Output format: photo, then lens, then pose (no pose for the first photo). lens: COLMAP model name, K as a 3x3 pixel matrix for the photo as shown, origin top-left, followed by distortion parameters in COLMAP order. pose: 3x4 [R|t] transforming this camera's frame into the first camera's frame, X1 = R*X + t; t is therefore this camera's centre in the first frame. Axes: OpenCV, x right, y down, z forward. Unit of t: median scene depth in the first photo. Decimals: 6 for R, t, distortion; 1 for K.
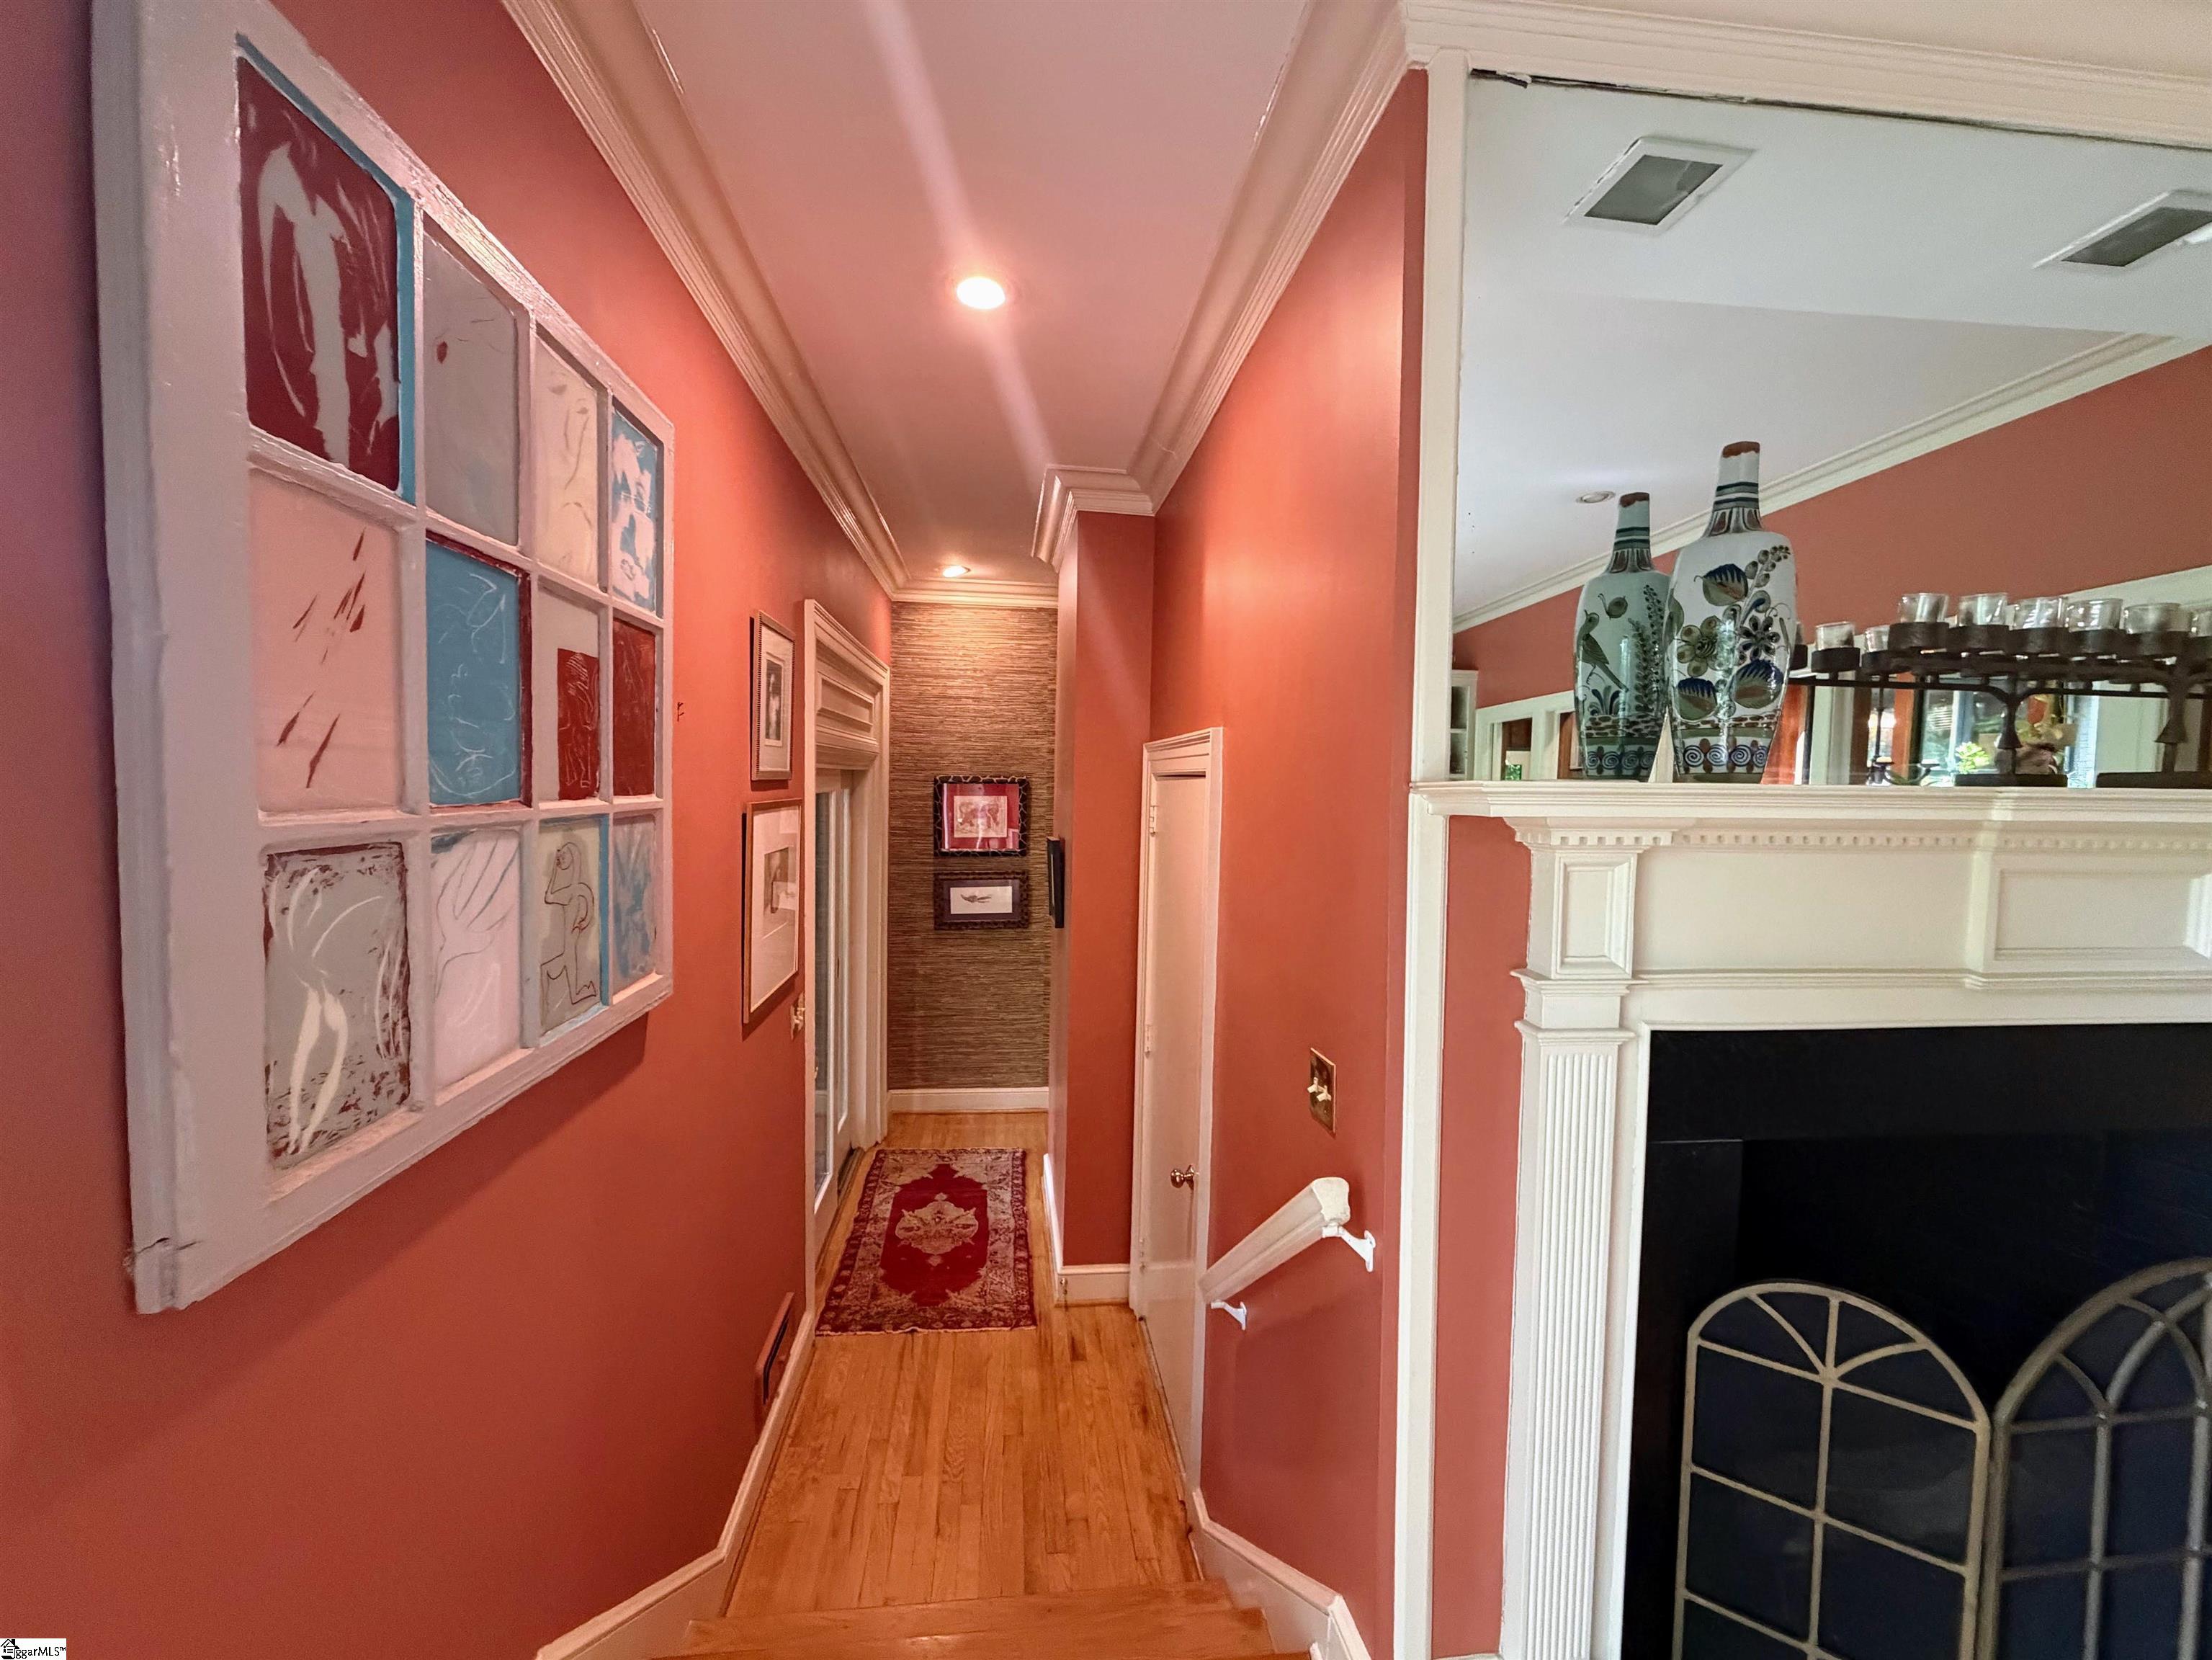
lens RADIAL K [[883.3, 0, 1105.2], [0, 883.3, 828.0], [0, 0, 1]] dist [-0.000248, 0.000292]
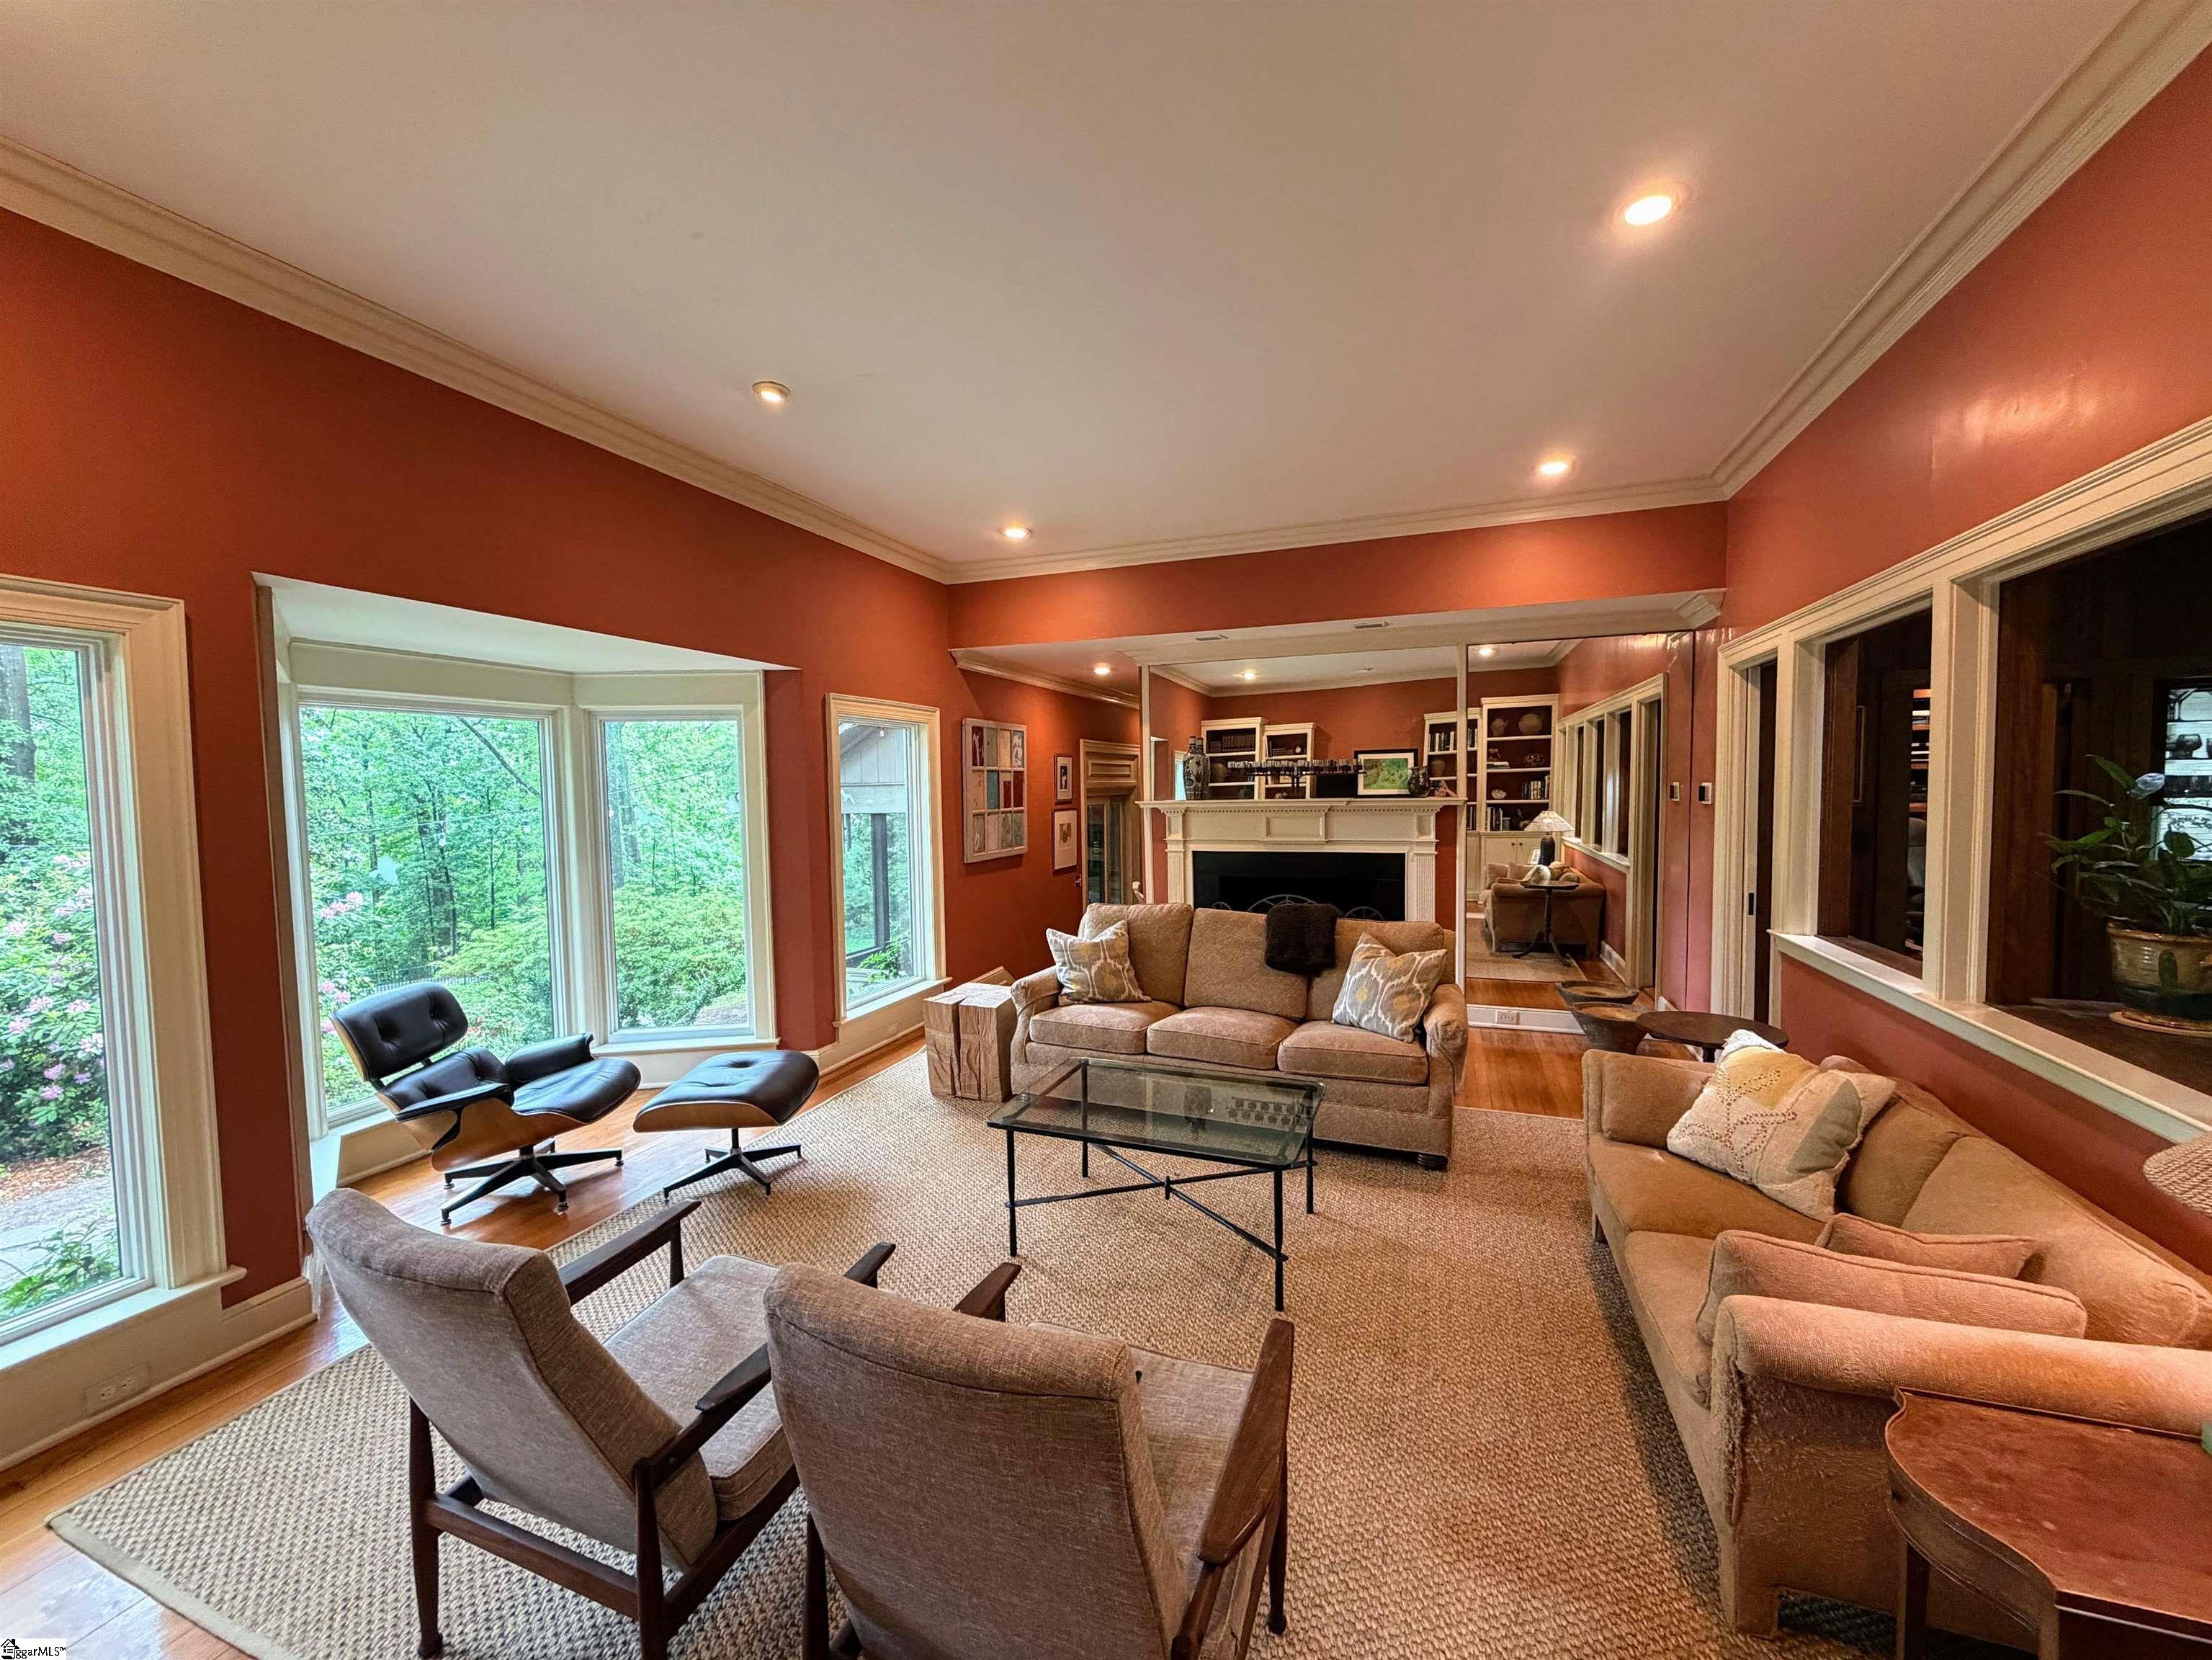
lens RADIAL K [[883.3, 0, 1096.7], [0, 883.3, 834.5], [0, 0, 1]] dist [-0.000248, 0.000292]
pose [[0.886791, -0.010161, -0.462059, 2.435752], [0.009481, 0.999948, -0.003794, 0.158416], [0.462073, -0.001016, 0.886841, -3.620815]]
